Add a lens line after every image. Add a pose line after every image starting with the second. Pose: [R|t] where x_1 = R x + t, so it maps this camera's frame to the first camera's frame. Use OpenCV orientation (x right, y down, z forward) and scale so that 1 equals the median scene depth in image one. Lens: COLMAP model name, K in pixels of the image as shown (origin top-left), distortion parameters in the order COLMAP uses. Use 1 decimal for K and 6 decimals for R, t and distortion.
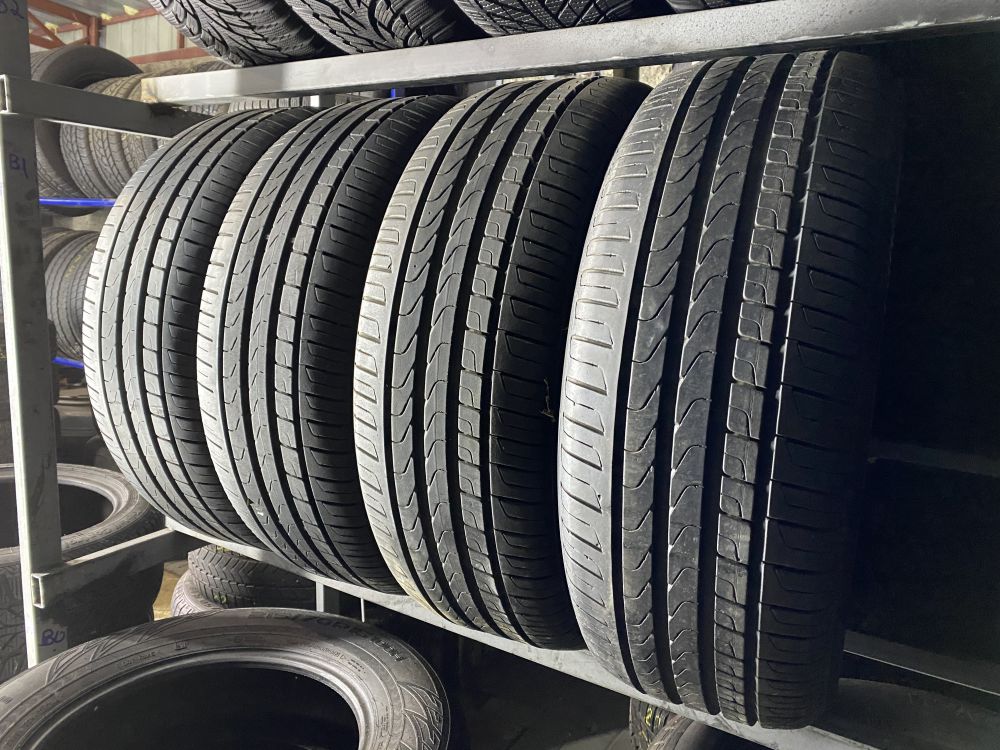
lens RADIAL K [[781.1, 0, 504.8], [0, 781.1, 374.6], [0, 0, 1]] dist [0.003439, -0.002598]
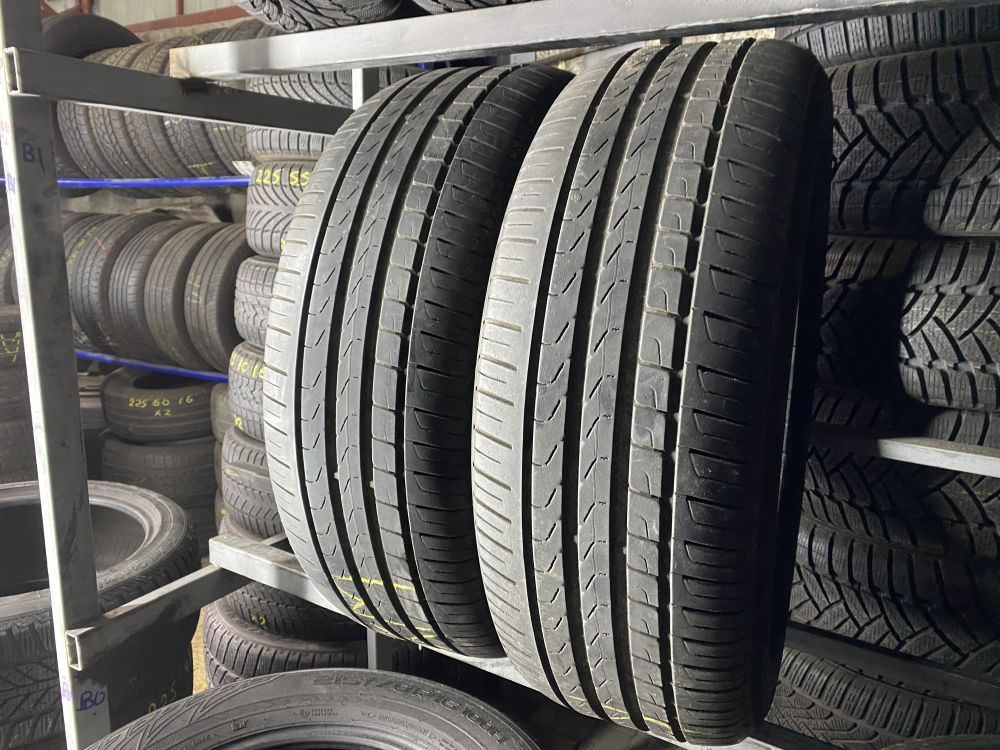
lens RADIAL K [[781.1, 0, 502.6], [0, 781.1, 367.8], [0, 0, 1]] dist [0.003439, -0.002598]
pose [[0.999786, -0.020665, 0.000865, -0.132909], [0.020623, 0.999208, 0.034035, -0.064034], [-0.001568, -0.034010, 0.999420, 0.164463]]
